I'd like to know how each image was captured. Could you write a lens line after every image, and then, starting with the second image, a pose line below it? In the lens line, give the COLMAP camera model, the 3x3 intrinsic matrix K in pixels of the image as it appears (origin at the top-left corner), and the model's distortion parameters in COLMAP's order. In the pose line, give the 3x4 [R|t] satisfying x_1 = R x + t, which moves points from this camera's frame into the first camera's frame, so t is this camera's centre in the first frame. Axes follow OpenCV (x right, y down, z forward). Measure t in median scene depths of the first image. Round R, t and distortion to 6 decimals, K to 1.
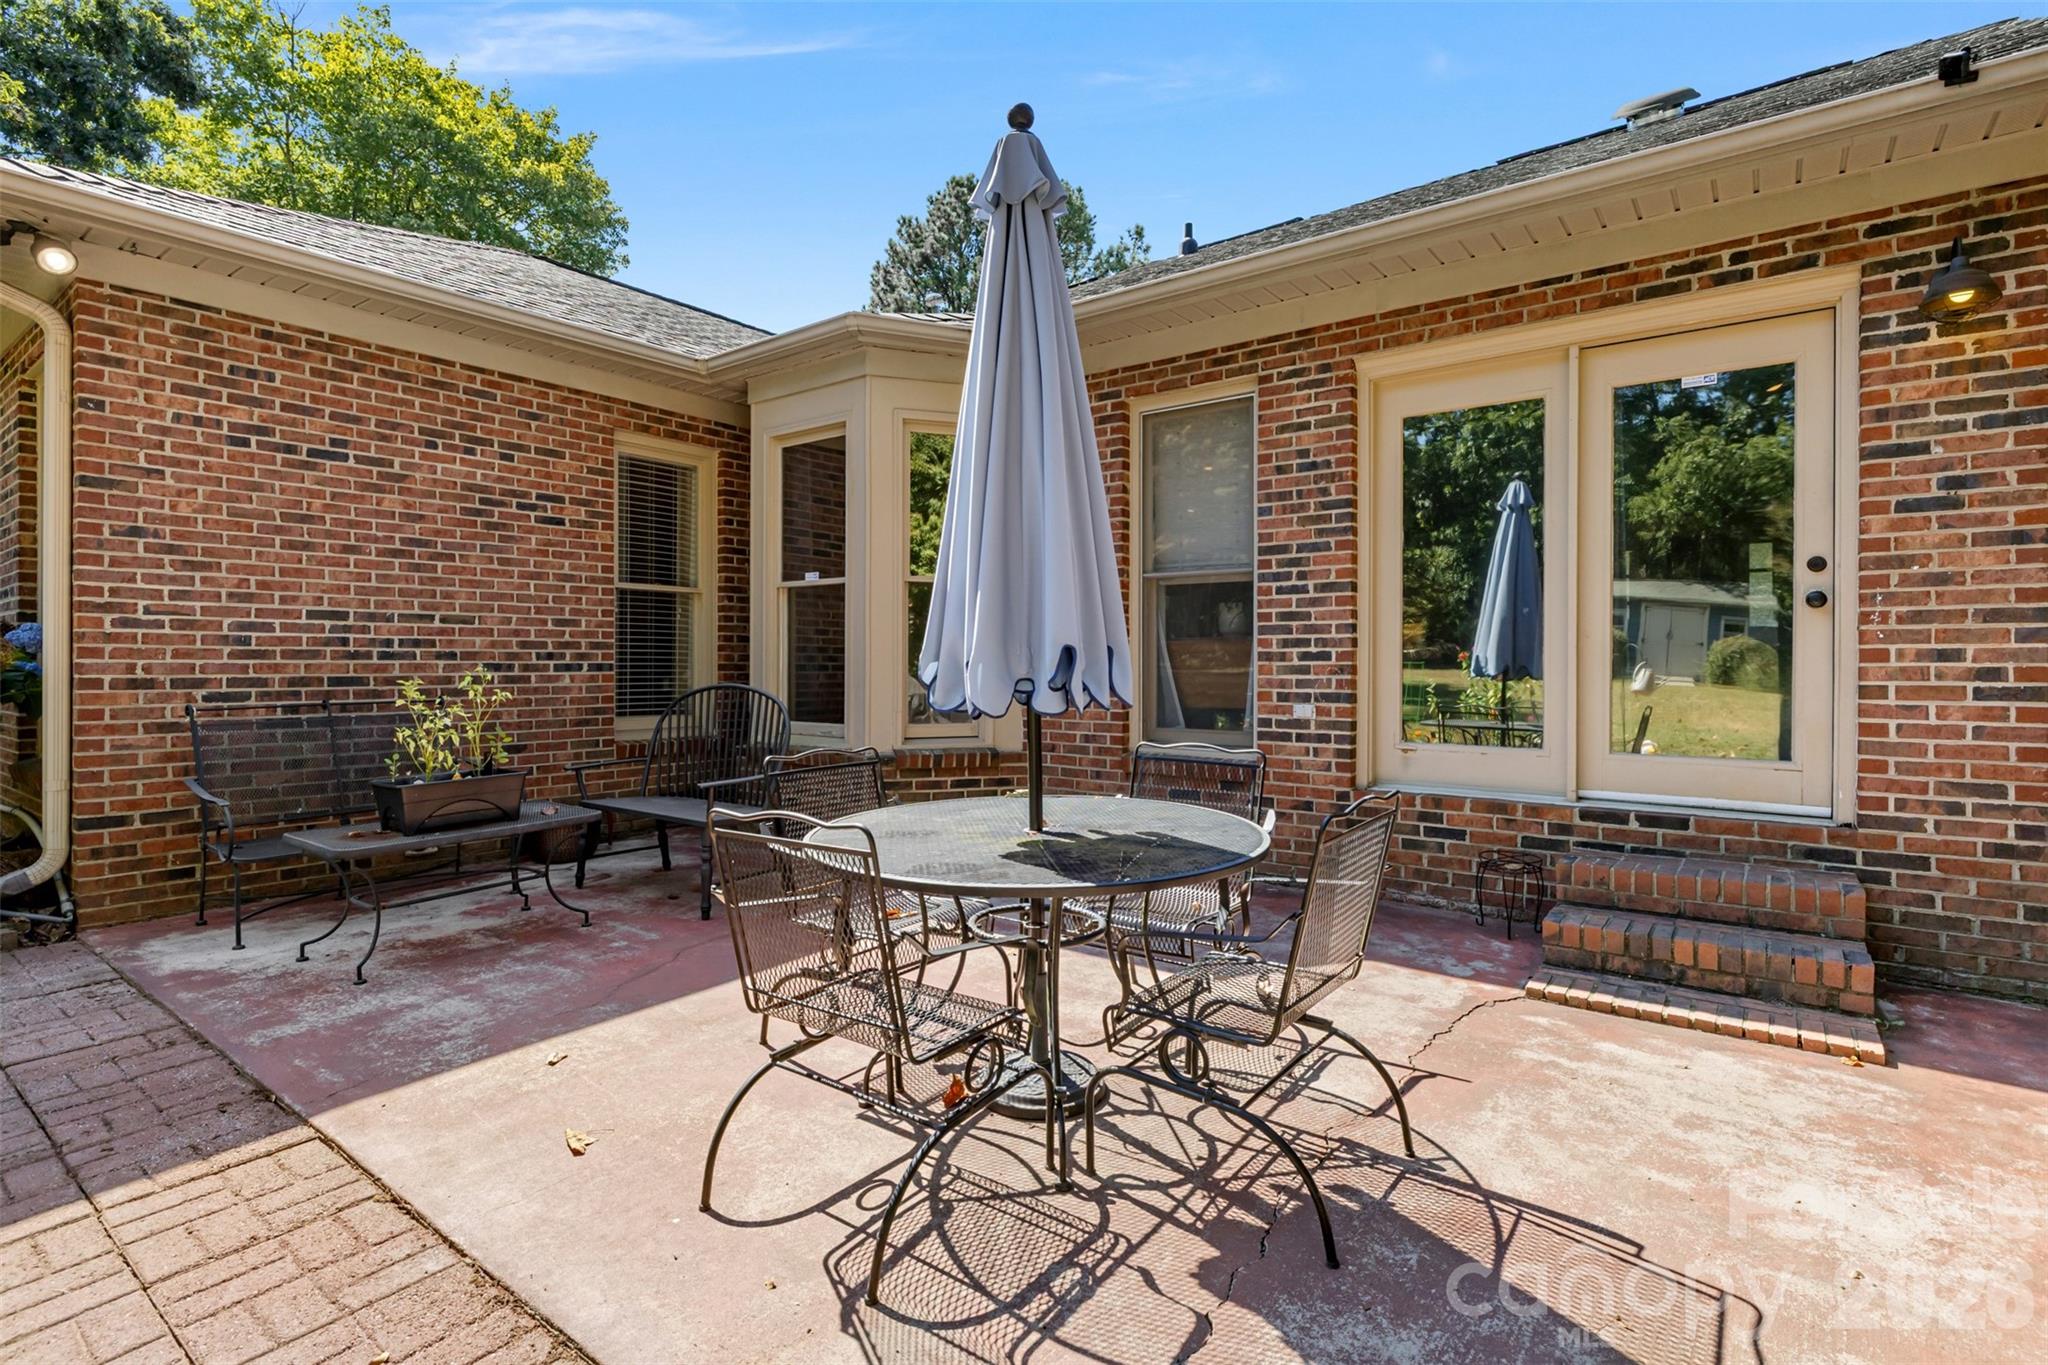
lens RADIAL K [[973.0, 0, 1028.3], [0, 973.0, 668.7], [0, 0, 1]] dist [-0.004850, 0.001679]
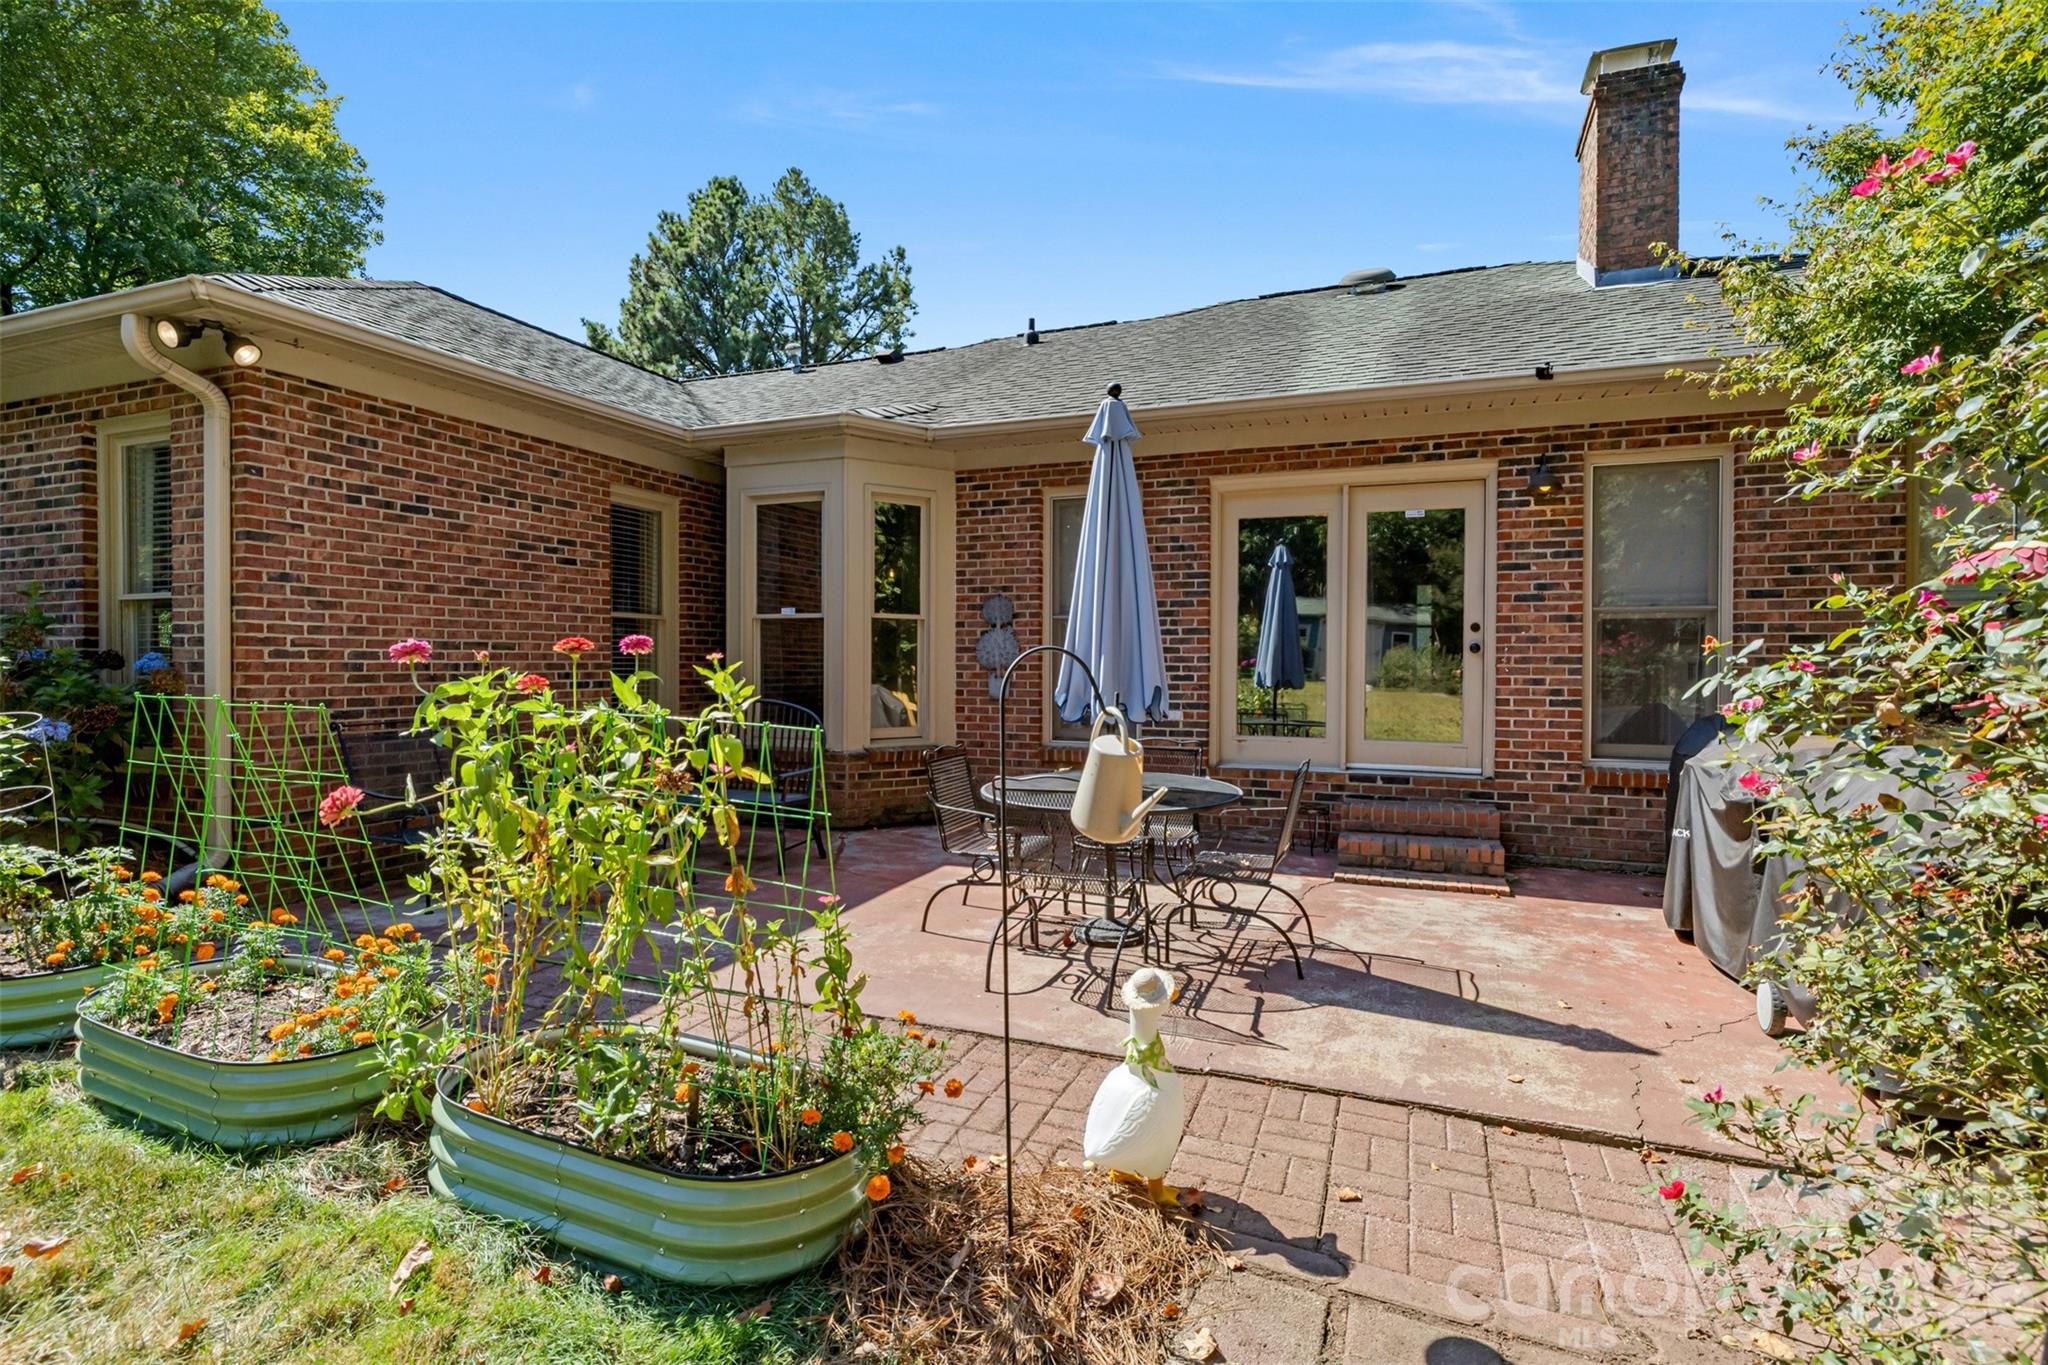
lens RADIAL K [[973.0, 0, 1015.9], [0, 973.0, 677.8], [0, 0, 1]] dist [-0.004850, 0.001679]
pose [[0.964394, -0.002039, 0.264460, -0.358403], [-0.000885, 0.999940, 0.010934, -0.030638], [-0.264466, -0.010778, 0.964335, -0.373929]]
